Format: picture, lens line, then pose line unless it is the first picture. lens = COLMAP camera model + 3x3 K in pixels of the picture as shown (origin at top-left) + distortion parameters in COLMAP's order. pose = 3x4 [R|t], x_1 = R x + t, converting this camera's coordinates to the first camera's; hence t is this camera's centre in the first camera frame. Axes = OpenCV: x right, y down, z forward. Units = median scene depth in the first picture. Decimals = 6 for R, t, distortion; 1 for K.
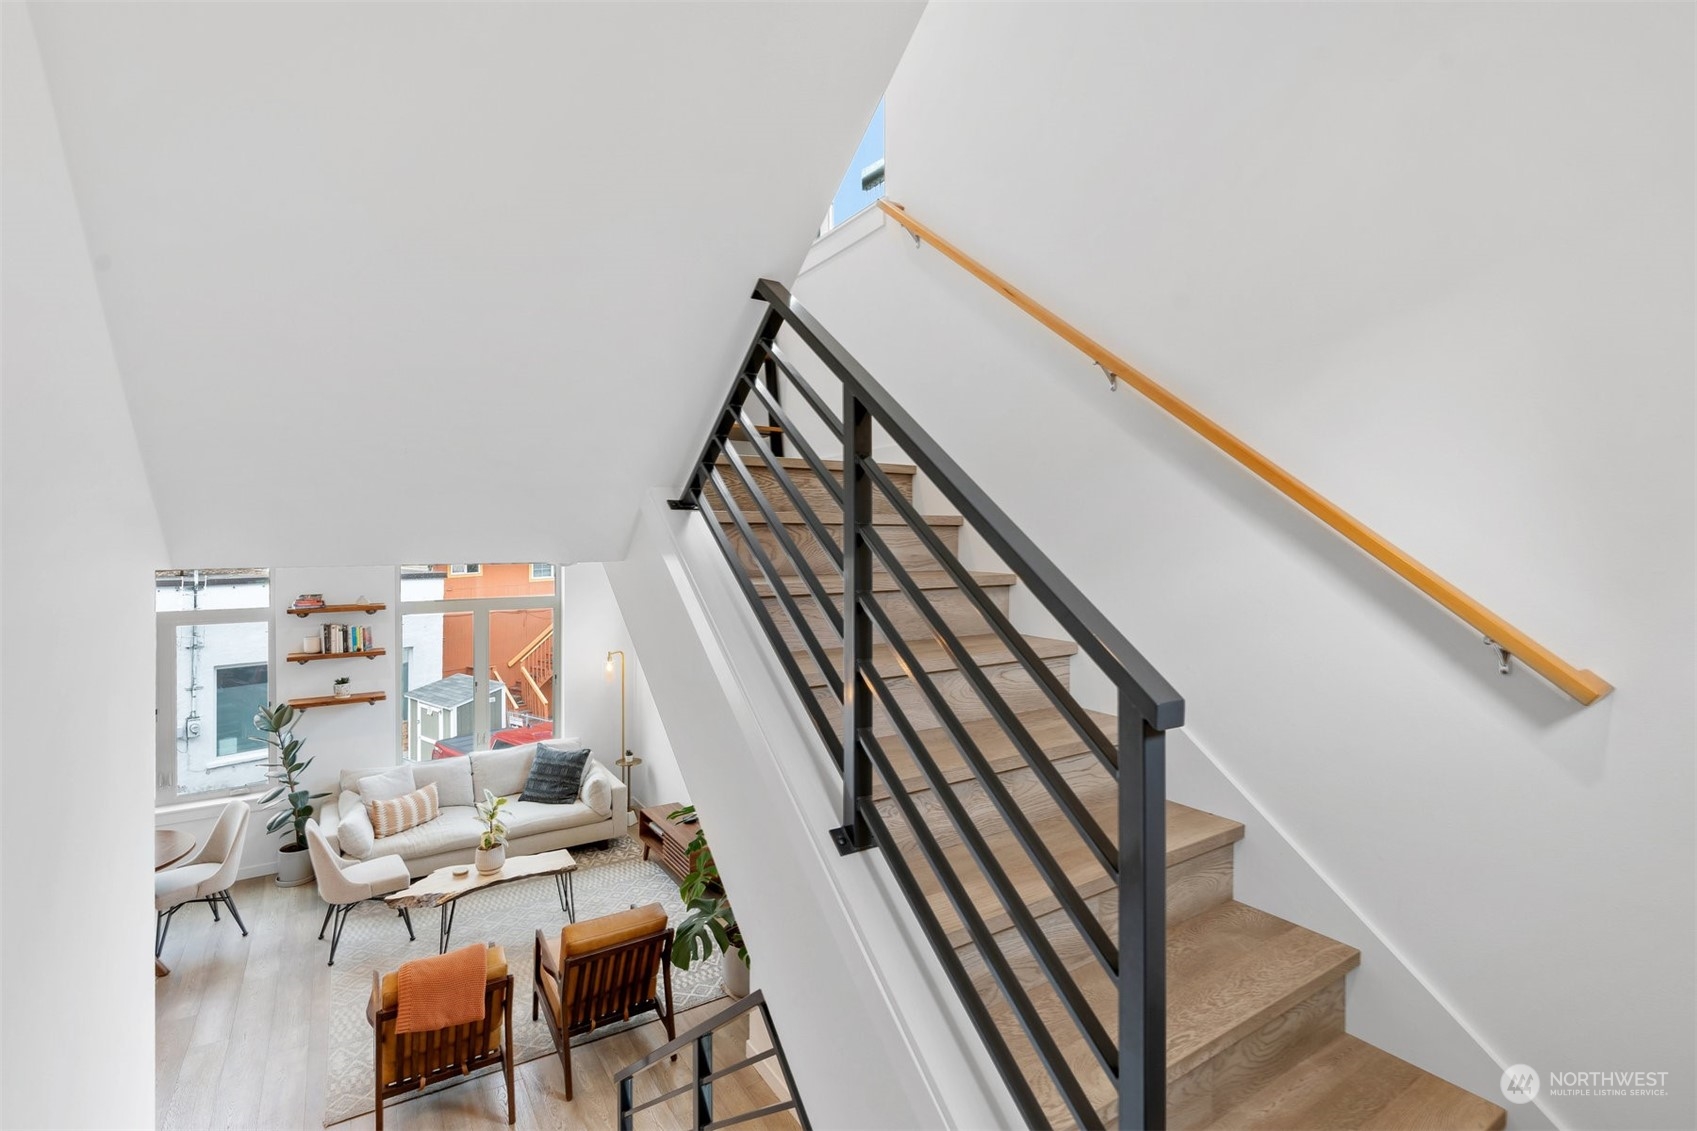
lens RADIAL K [[797.2, 0, 825.4], [0, 797.2, 521.6], [0, 0, 1]] dist [-0.003802, -0.000036]
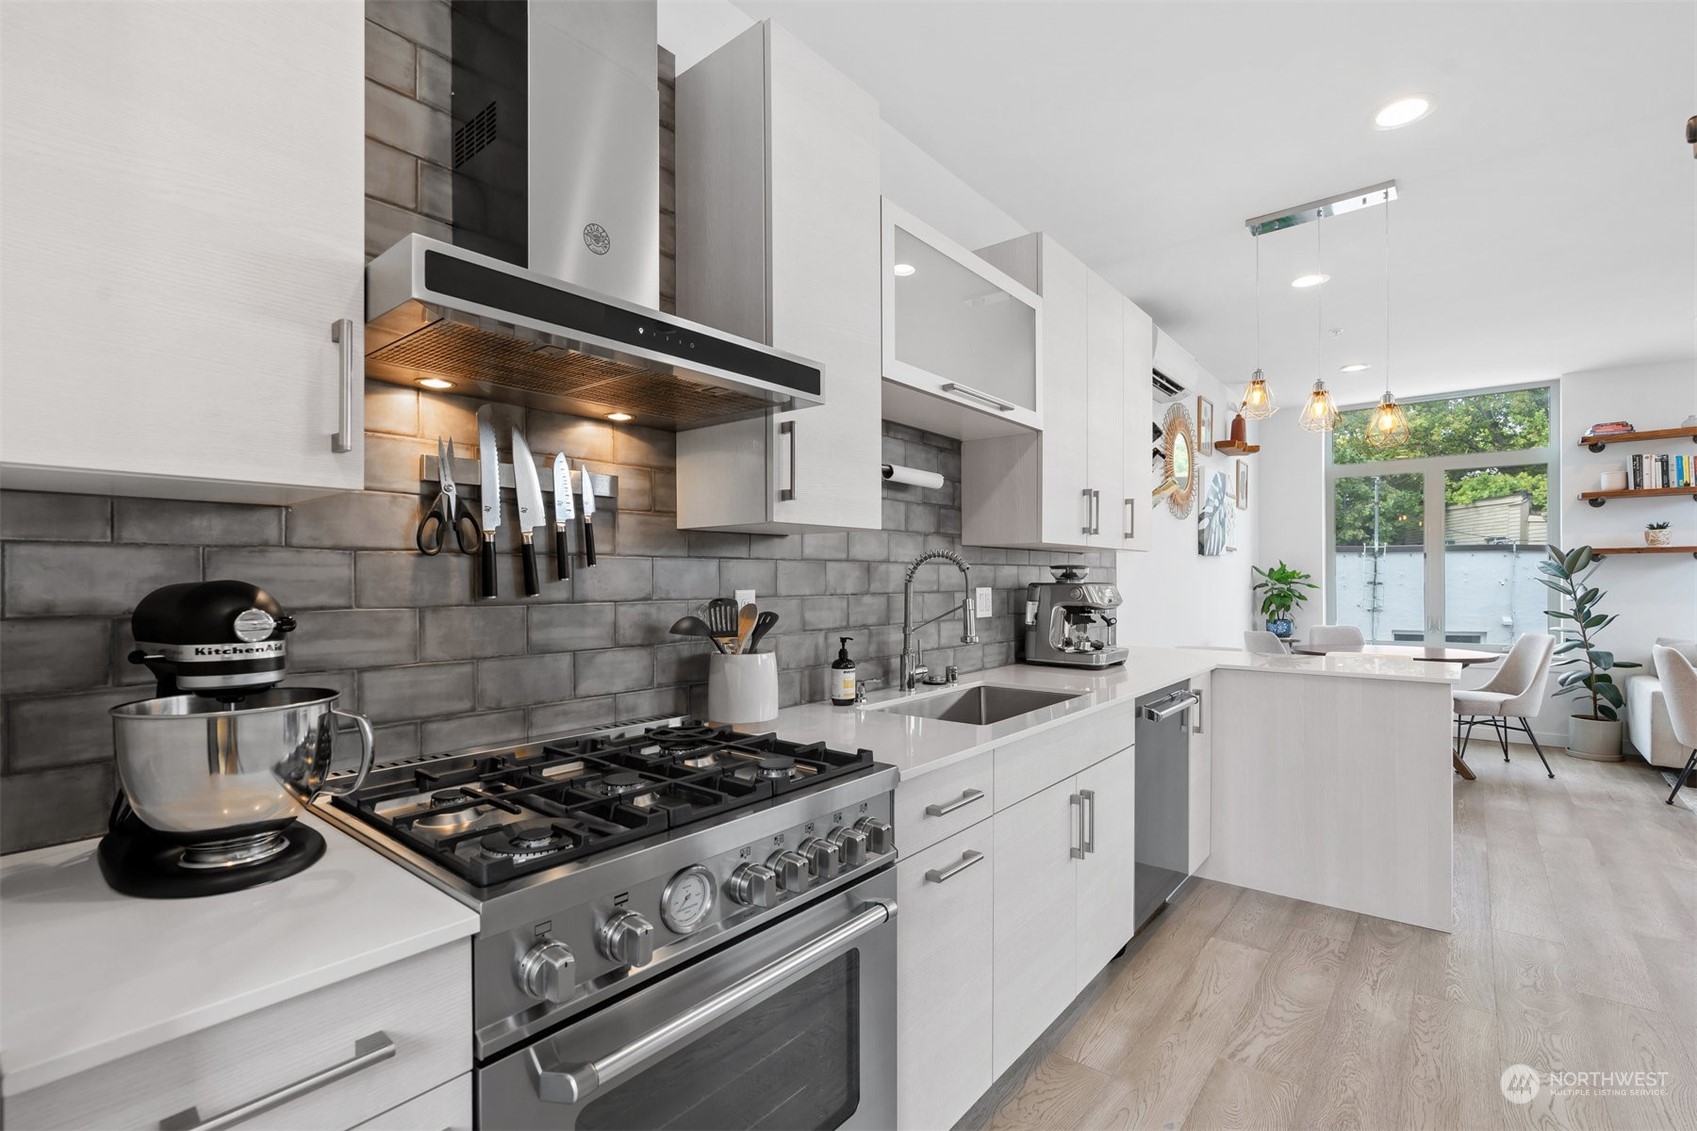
lens RADIAL K [[768.2, 0, 849.3], [0, 768.2, 580.3], [0, 0, 1]] dist [-0.005137, 0.001192]
pose [[0.332913, 0.013150, -0.942866, -0.164348], [0.014424, 0.999715, 0.019036, 0.230109], [0.942847, -0.019938, 0.332628, -0.000941]]
